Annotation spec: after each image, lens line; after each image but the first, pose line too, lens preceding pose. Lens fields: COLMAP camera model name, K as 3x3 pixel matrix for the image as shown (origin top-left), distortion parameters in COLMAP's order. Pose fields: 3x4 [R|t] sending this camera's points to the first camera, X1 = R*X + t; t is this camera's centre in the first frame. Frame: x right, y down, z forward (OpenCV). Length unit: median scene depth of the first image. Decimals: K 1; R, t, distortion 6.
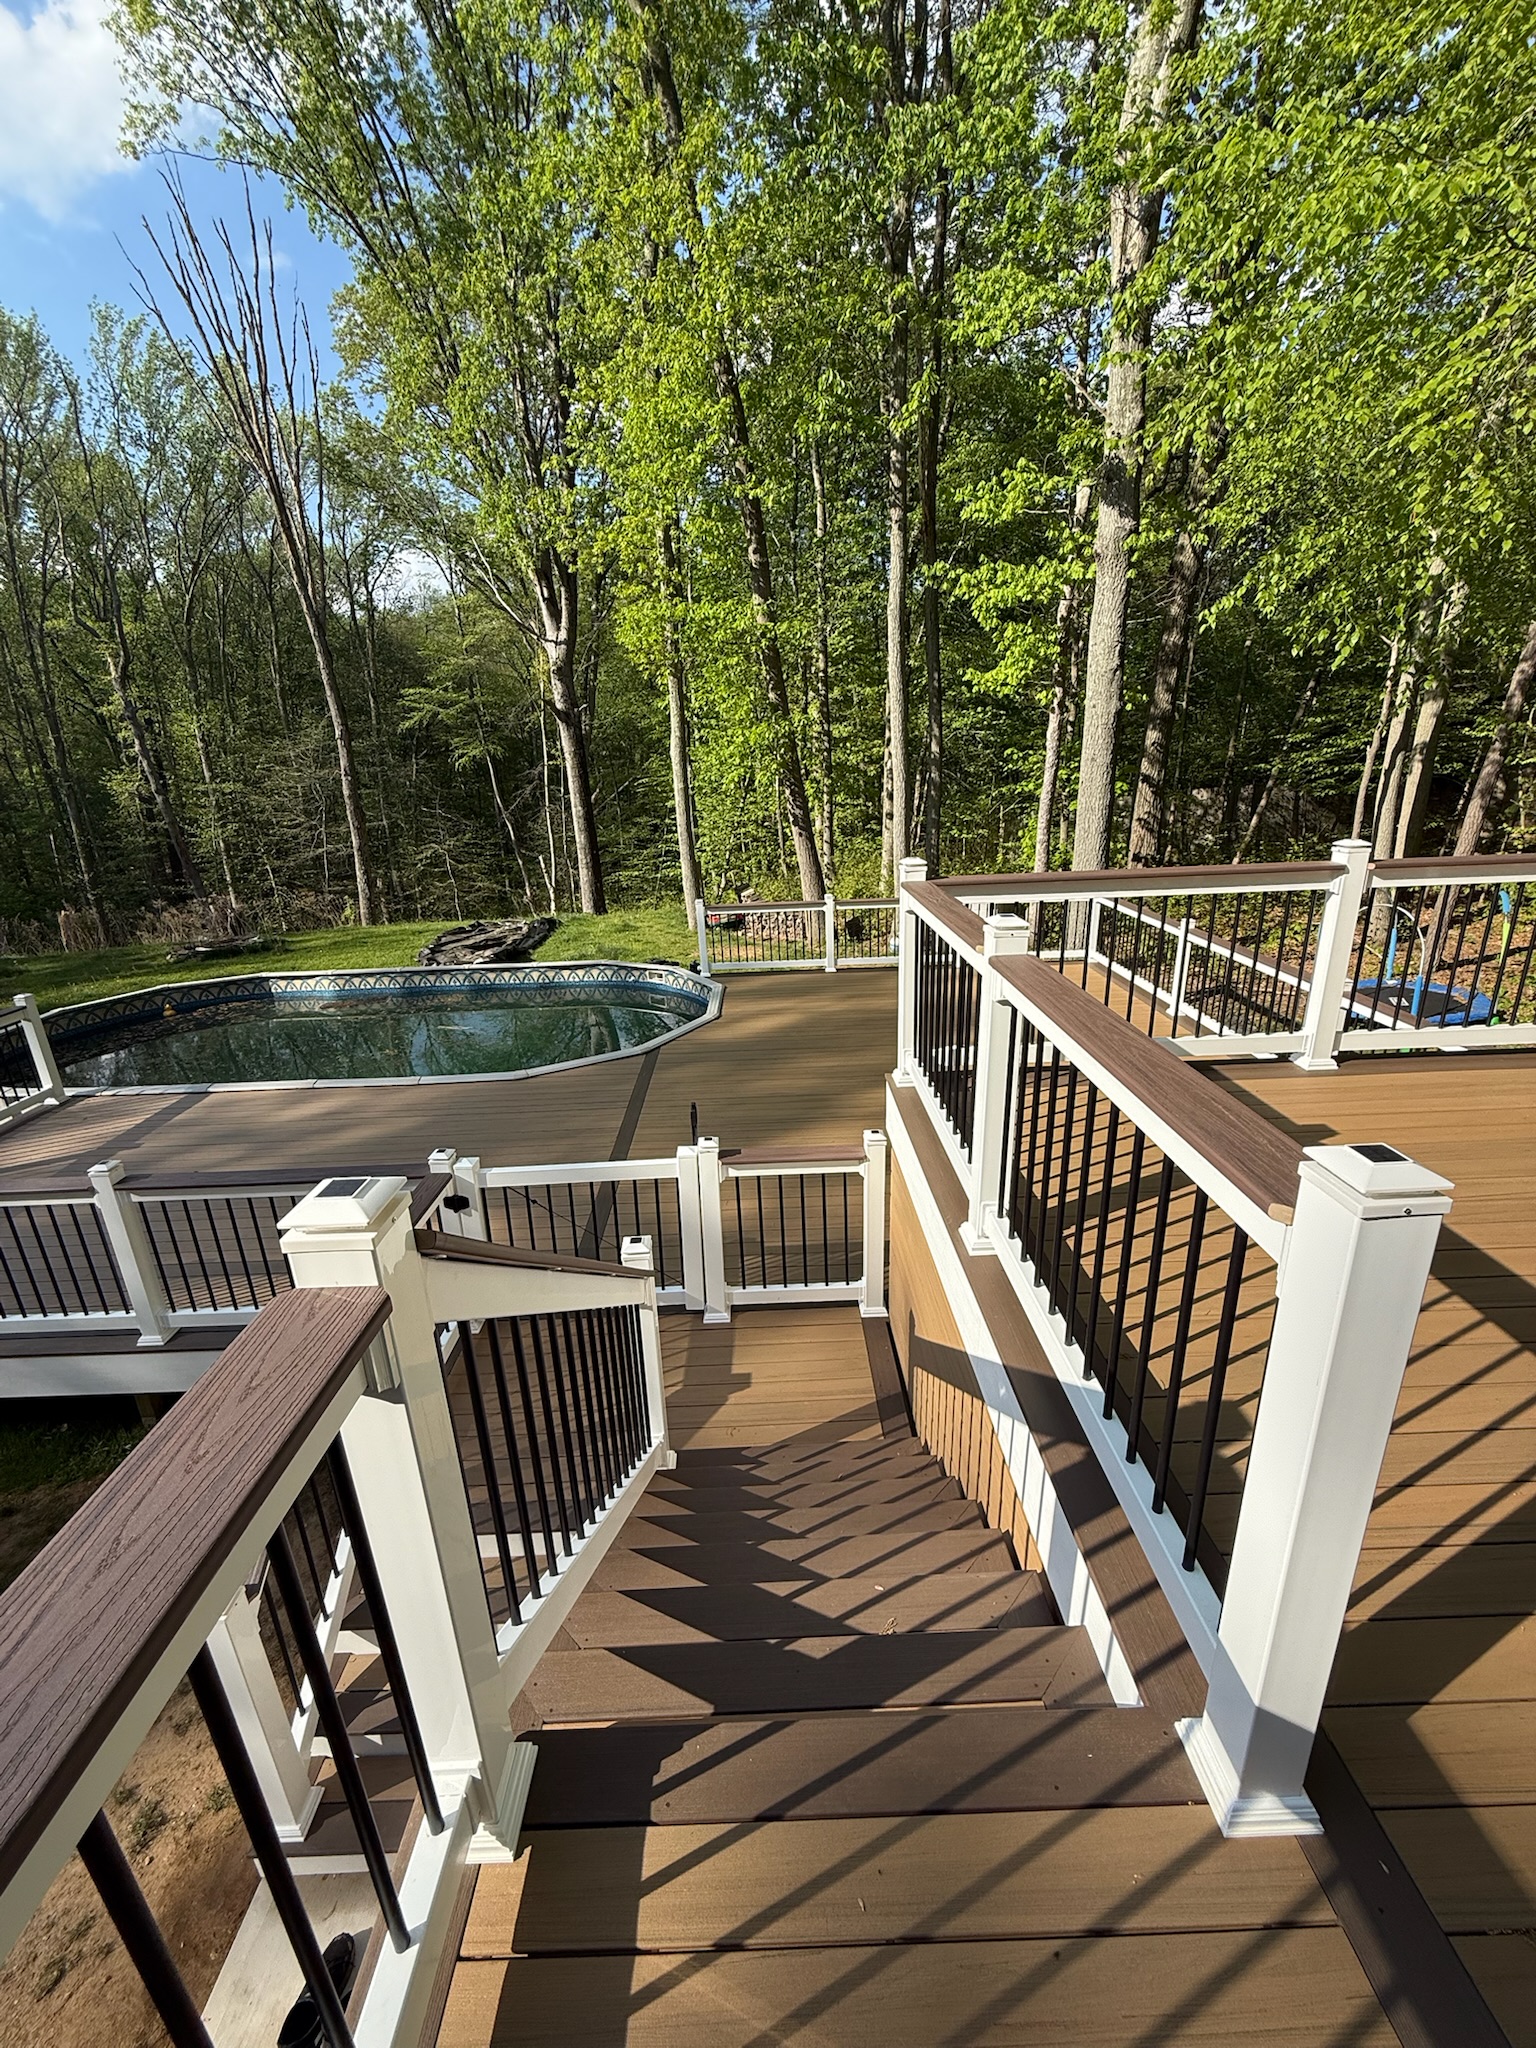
lens RADIAL K [[830.8, 0, 762.0], [0, 830.8, 1020.1], [0, 0, 1]] dist [-0.000367, 0.000356]
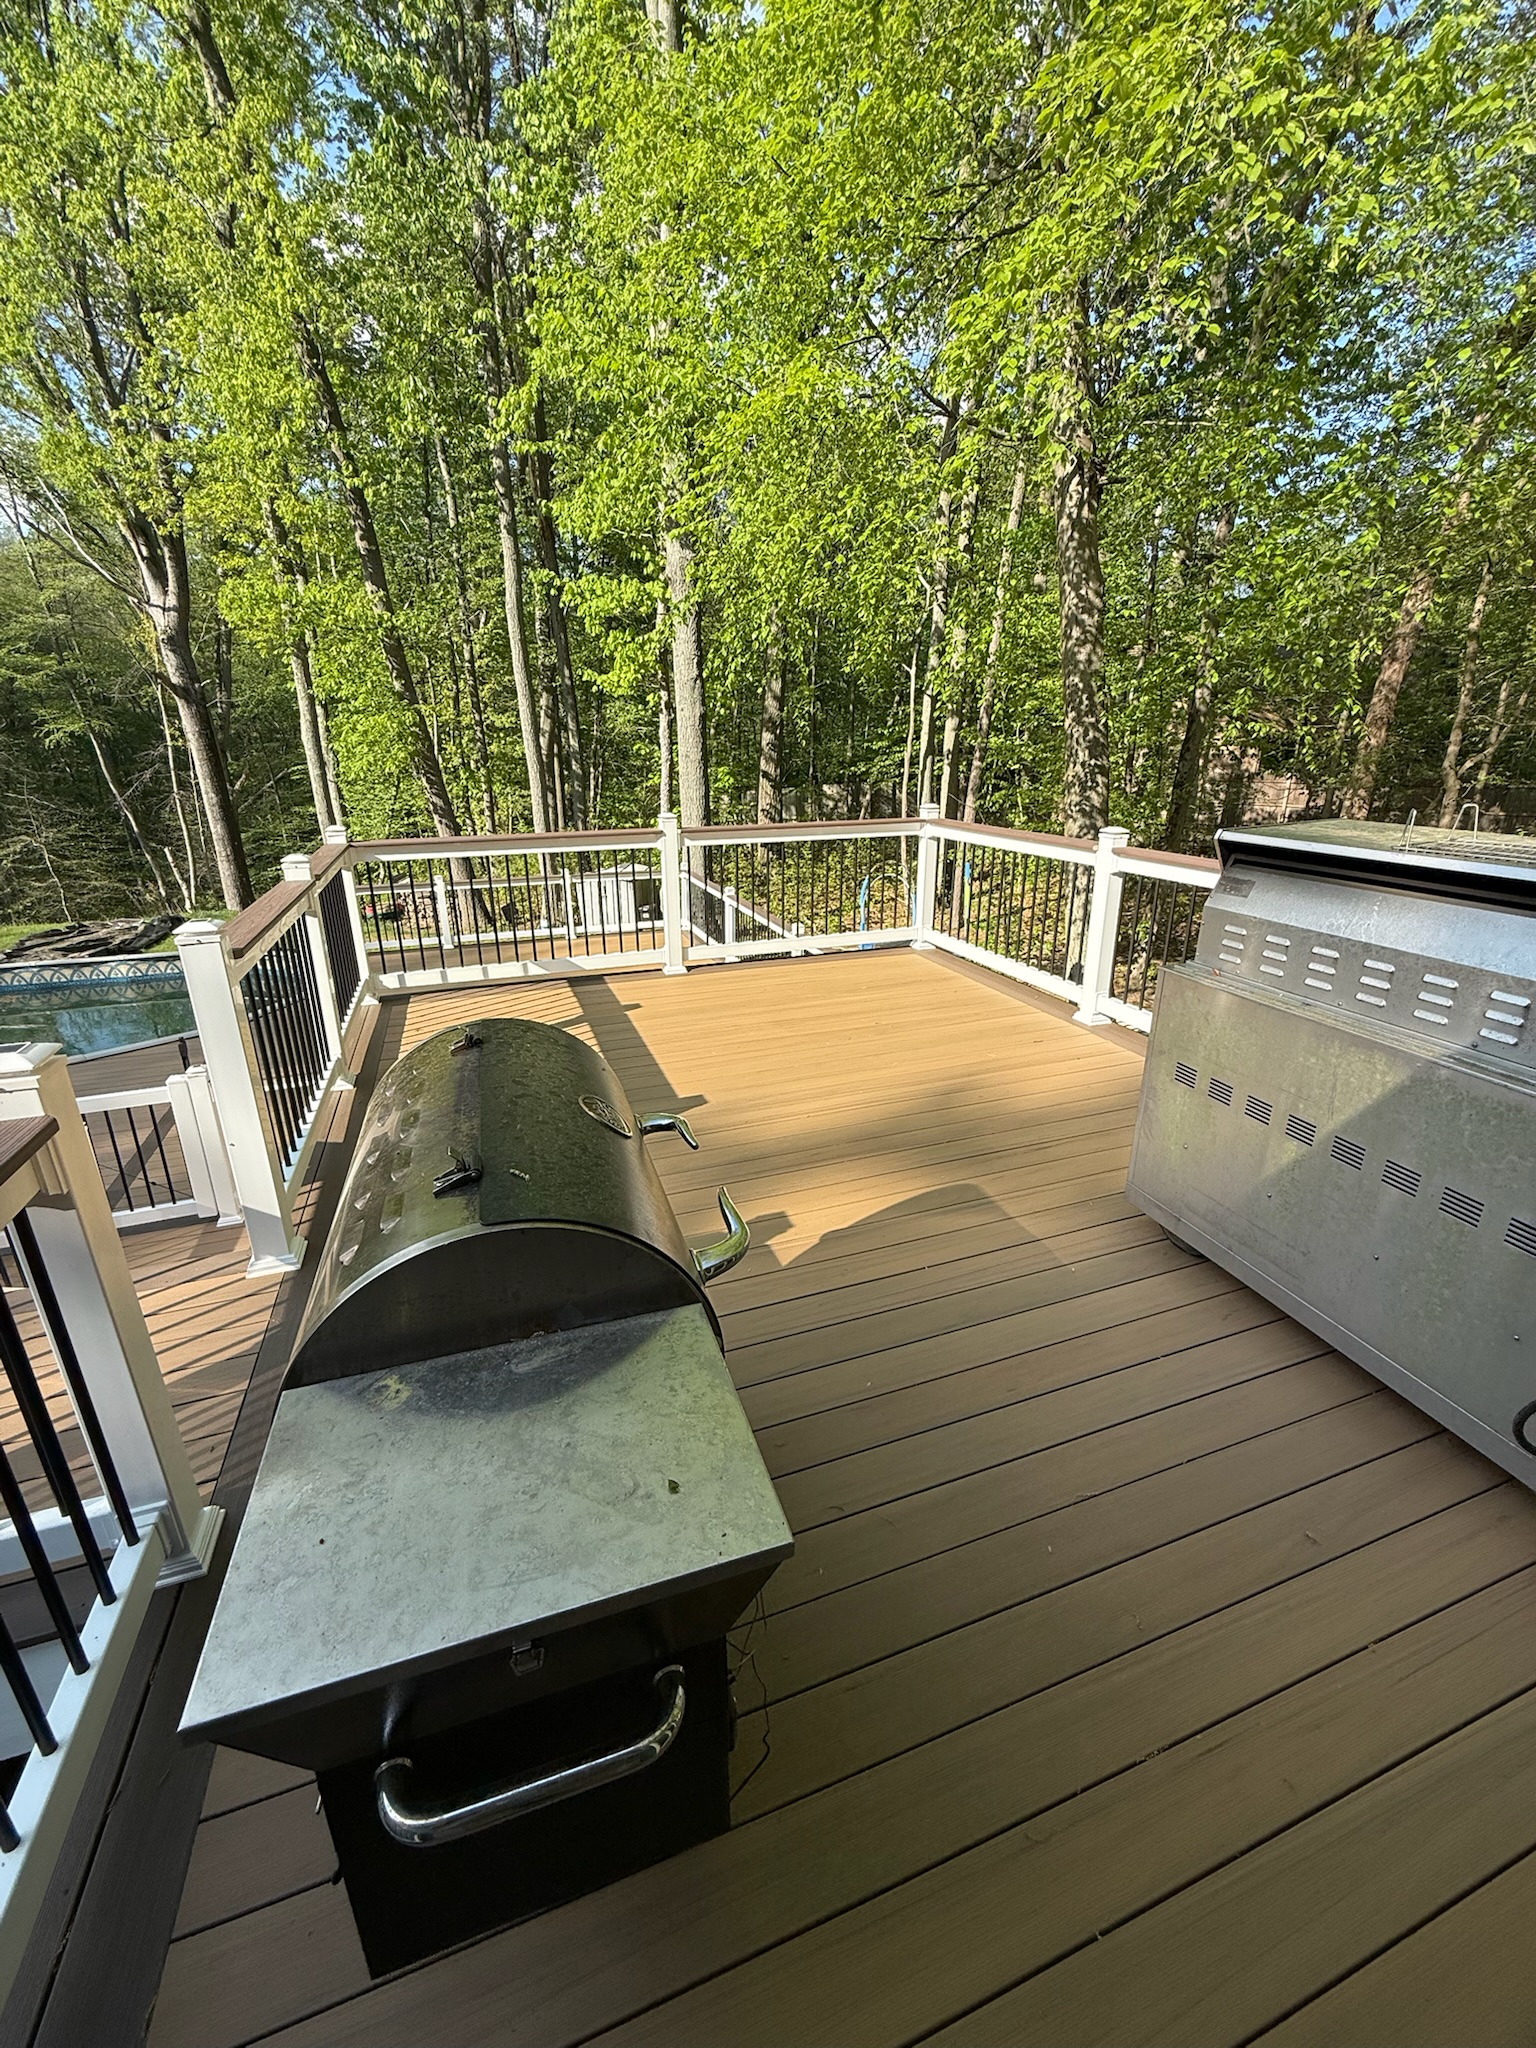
lens RADIAL K [[825.3, 0, 773.4], [0, 825.3, 1019.5], [0, 0, 1]] dist [0.008045, -0.004648]
pose [[0.942366, -0.076476, 0.325726, 0.087258], [0.073709, 0.997062, 0.020846, 0.029691], [-0.326364, 0.004364, 0.945234, -0.100945]]
